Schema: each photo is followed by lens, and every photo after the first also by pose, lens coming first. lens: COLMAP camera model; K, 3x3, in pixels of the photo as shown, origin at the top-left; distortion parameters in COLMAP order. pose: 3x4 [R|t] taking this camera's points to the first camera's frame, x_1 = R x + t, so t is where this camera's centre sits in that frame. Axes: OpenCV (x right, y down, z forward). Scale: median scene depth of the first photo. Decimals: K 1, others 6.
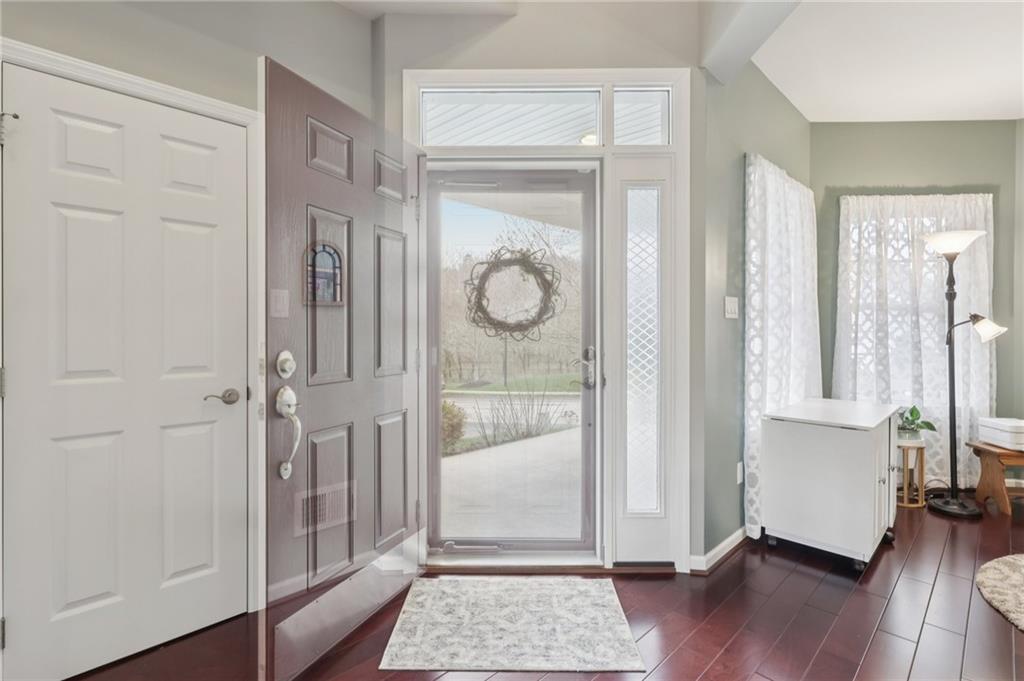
lens RADIAL K [[498.5, 0, 509.1], [0, 498.5, 337.0], [0, 0, 1]] dist [0.001250, 0.000356]
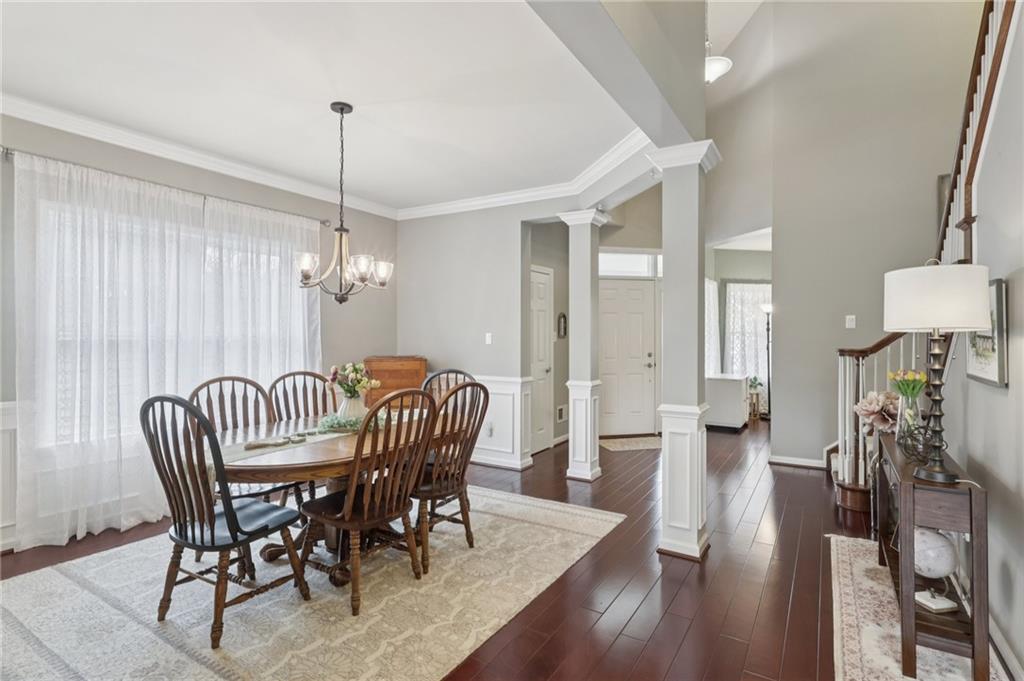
lens RADIAL K [[498.5, 0, 517.8], [0, 498.5, 337.7], [0, 0, 1]] dist [0.001250, 0.000356]
pose [[0.973046, 0.001800, 0.230605, -0.798546], [-0.001253, 0.999996, -0.002519, -0.033317], [-0.230608, 0.002163, 0.973044, -1.002289]]
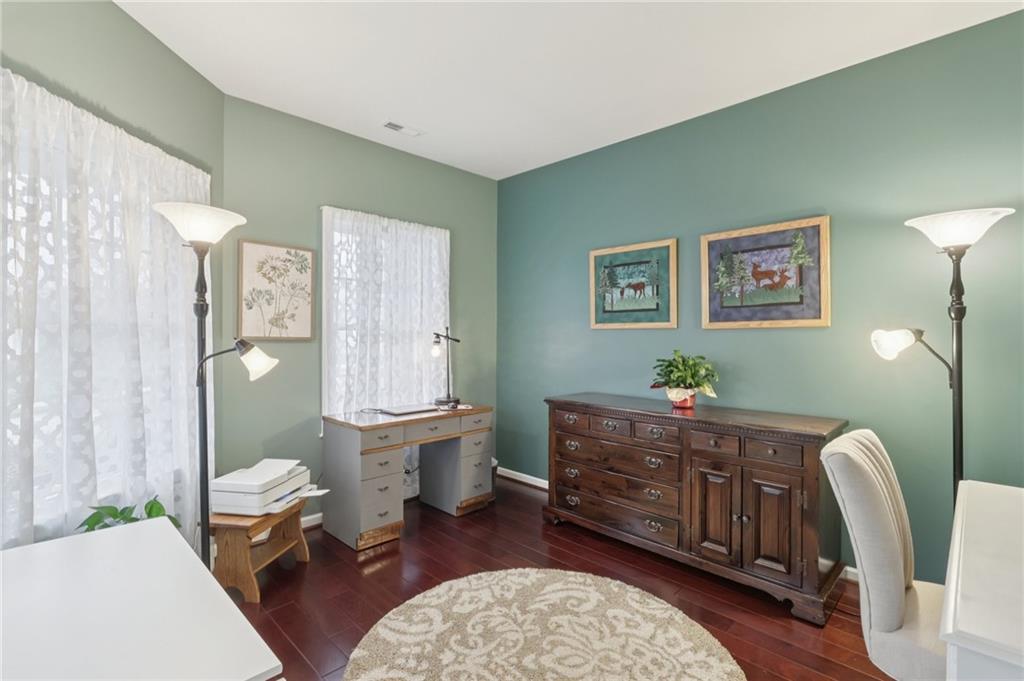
lens RADIAL K [[473.9, 0, 515.3], [0, 473.9, 344.5], [0, 0, 1]] dist [-0.004671, 0.001130]
pose [[-0.022056, -0.007919, 0.999725, 0.255958], [0.006606, 0.999946, 0.008066, -0.037468], [-0.999735, 0.006782, -0.022003, 0.581777]]
